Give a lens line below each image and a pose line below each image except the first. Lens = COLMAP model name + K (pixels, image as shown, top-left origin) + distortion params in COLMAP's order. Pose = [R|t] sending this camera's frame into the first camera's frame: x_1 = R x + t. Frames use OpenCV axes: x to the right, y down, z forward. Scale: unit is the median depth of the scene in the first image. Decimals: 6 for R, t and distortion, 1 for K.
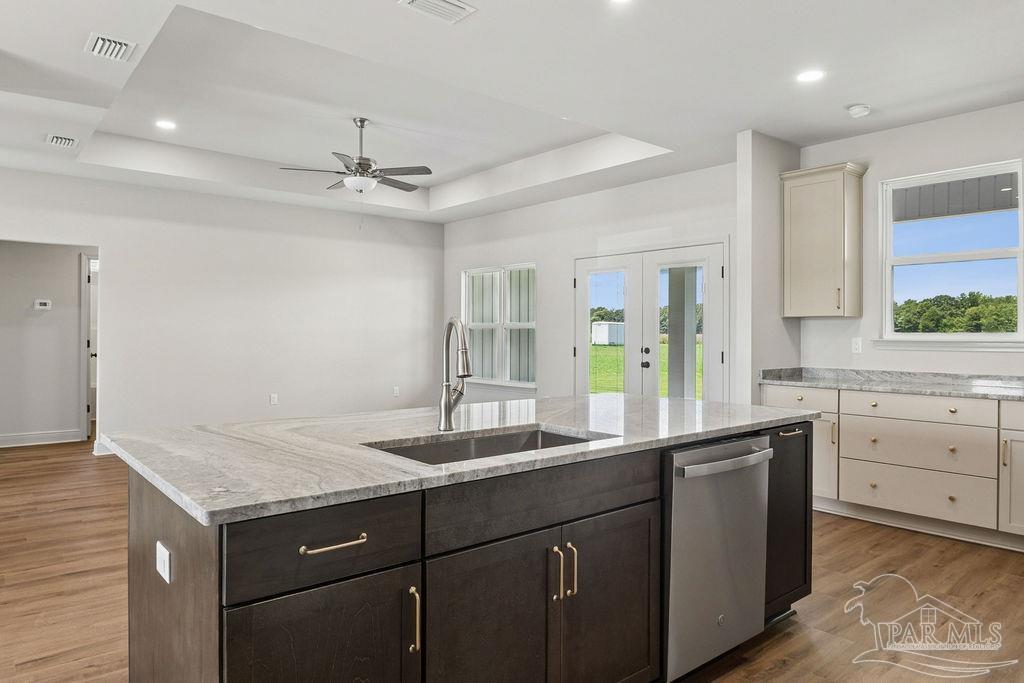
lens RADIAL K [[660.9, 0, 516.3], [0, 660.9, 338.4], [0, 0, 1]] dist [-0.010658, -0.003274]
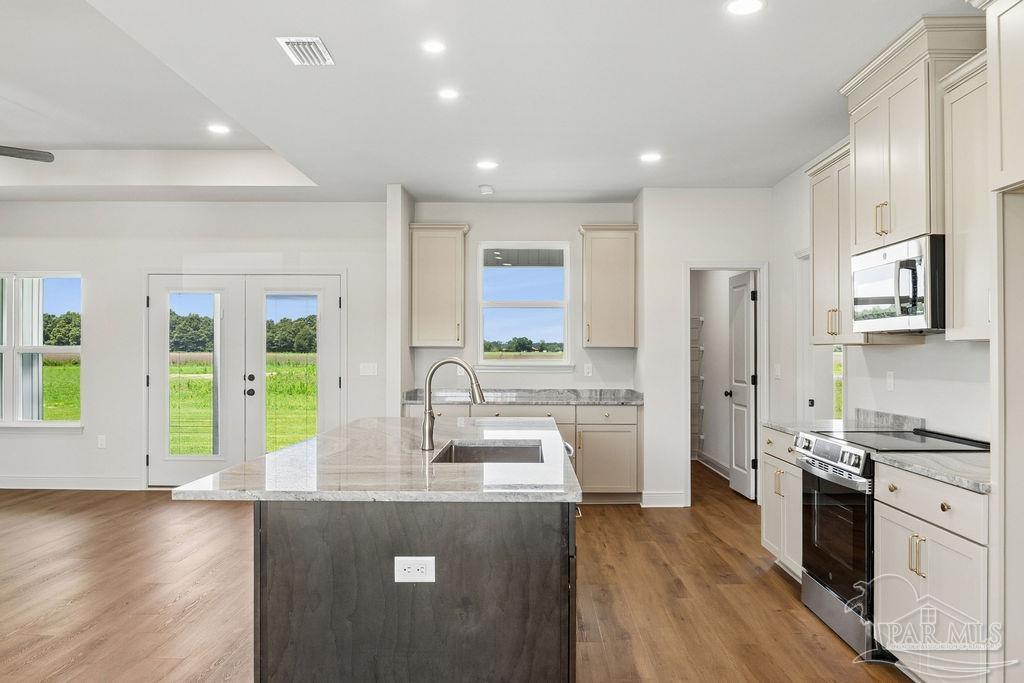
lens RADIAL K [[730.8, 0, 532.9], [0, 730.8, 355.2], [0, 0, 1]] dist [-0.023126, -0.005189]
pose [[0.640665, -0.002197, 0.767817, -0.474004], [0.004194, 0.999991, -0.000639, -0.015759], [-0.767809, 0.003630, 0.640669, 0.003567]]
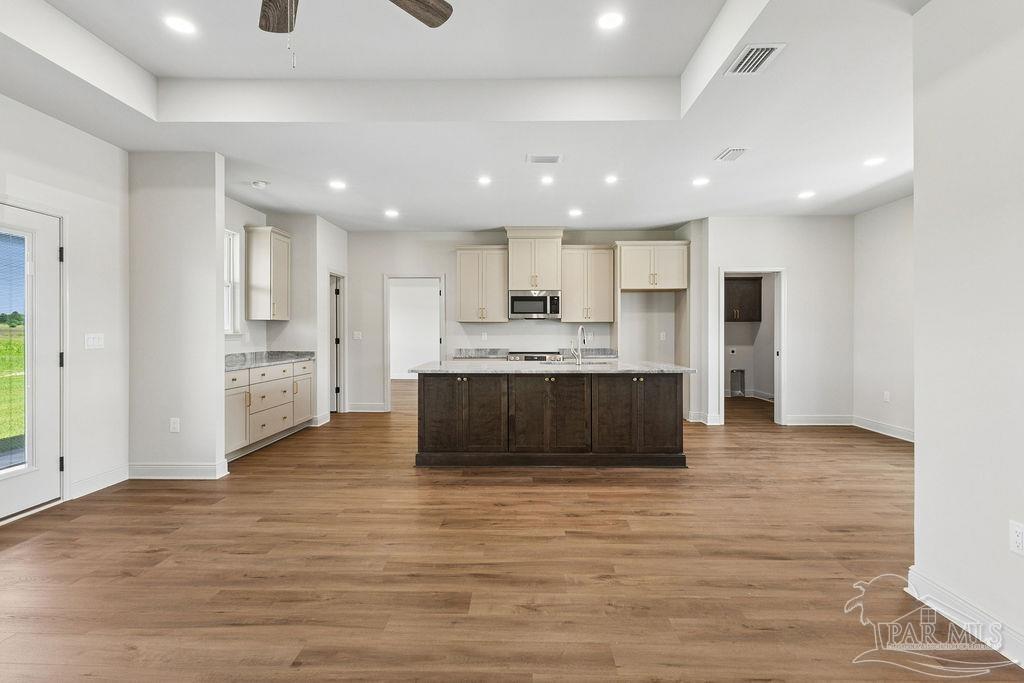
lens RADIAL K [[481.2, 0, 514.6], [0, 481.2, 333.8], [0, 0, 1]] dist [-0.001245, -0.000382]
pose [[-0.751916, -0.006528, 0.659227, -0.598688], [0.002364, 0.999918, 0.012598, -0.010141], [-0.659255, 0.011031, -0.751839, 1.295333]]
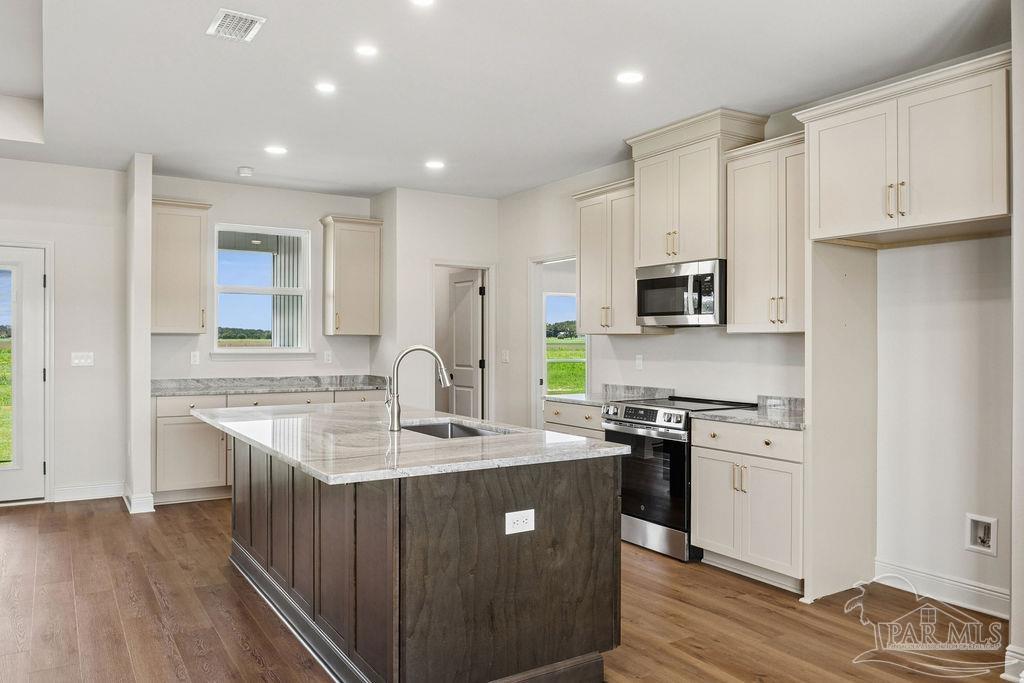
lens RADIAL K [[730.8, 0, 508.2], [0, 730.8, 347.2], [0, 0, 1]] dist [-0.023126, -0.005189]
pose [[0.134354, -0.009001, 0.990893, -0.708340], [0.004105, 0.999955, 0.008527, -0.017960], [-0.990925, 0.002922, 0.134385, 0.280751]]
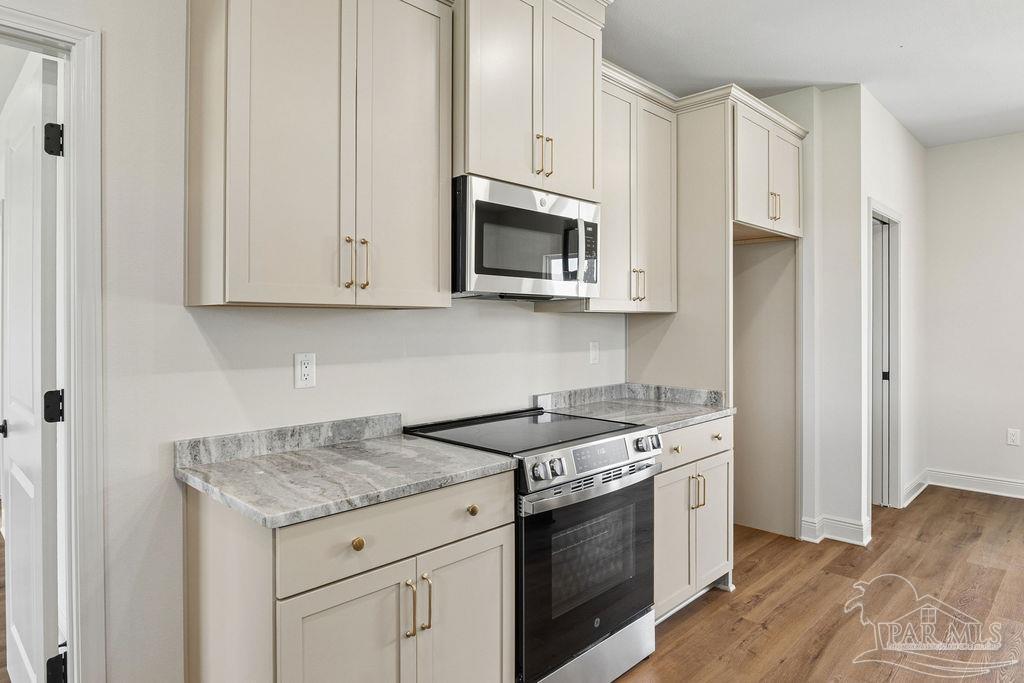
lens RADIAL K [[602.6, 0, 504.1], [0, 602.6, 321.9], [0, 0, 1]] dist [-0.005628, 0.000128]
pose [[-0.995908, -0.000130, -0.090370, 0.361056], [-0.000495, 0.999992, 0.004019, -0.019196], [0.090369, 0.004048, -0.995900, 0.662285]]
